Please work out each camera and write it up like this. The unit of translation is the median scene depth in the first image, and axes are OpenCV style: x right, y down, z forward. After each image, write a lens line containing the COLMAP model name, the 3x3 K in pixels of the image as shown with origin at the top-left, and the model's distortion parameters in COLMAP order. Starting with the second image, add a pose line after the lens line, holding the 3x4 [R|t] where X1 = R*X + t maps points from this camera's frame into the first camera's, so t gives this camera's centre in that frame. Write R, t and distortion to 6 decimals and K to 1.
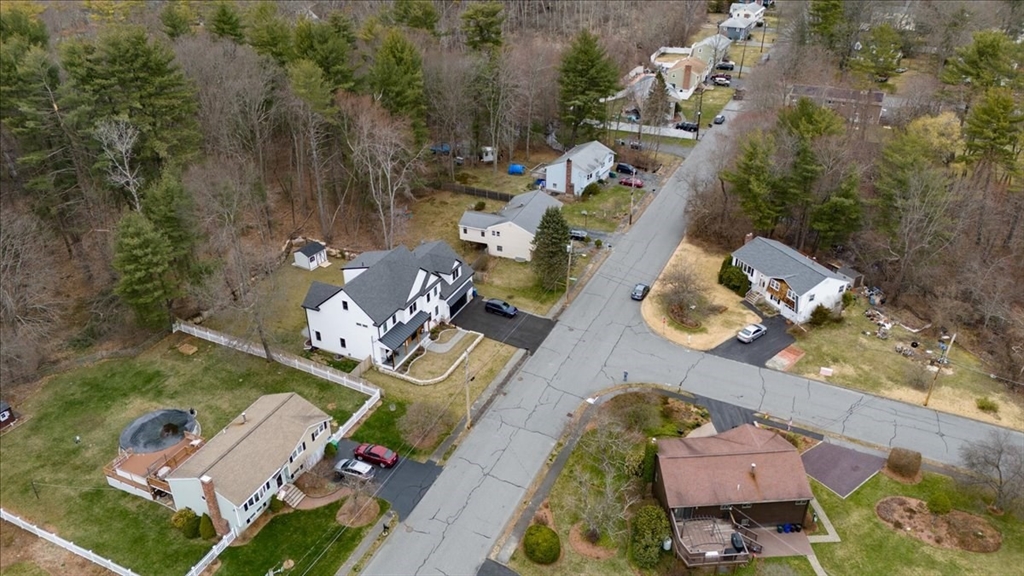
lens RADIAL K [[736.9, 0, 512.0], [0, 736.9, 288.0], [0, 0, 1]] dist [0.075235, -0.084183]
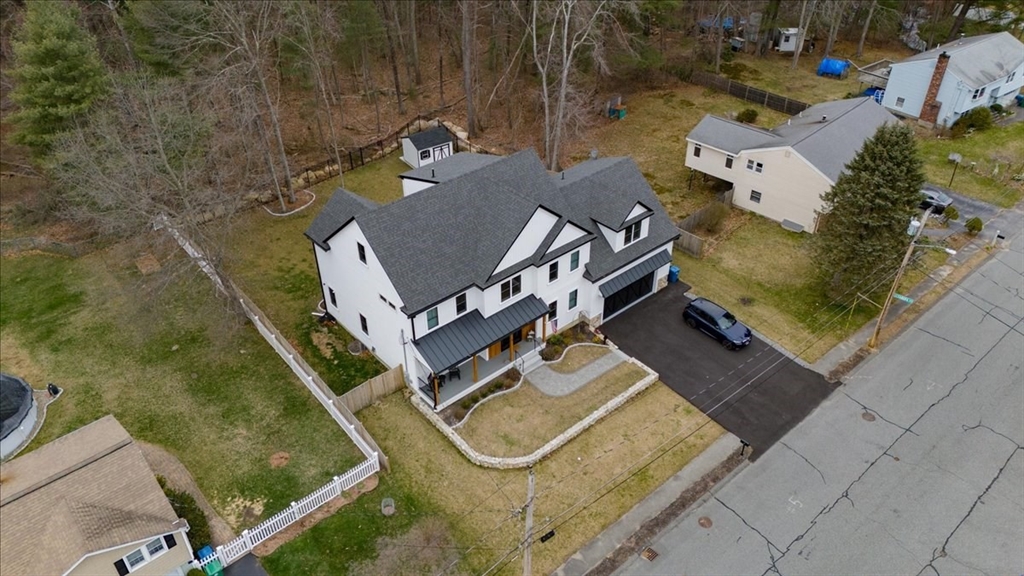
lens RADIAL K [[736.9, 0, 512.0], [0, 736.9, 288.0], [0, 0, 1]] dist [0.075235, -0.084183]
pose [[0.912703, 0.234012, -0.334981, 0.018416], [-0.199540, 0.970630, 0.134391, -0.030458], [0.356592, -0.055817, 0.932592, 0.501474]]
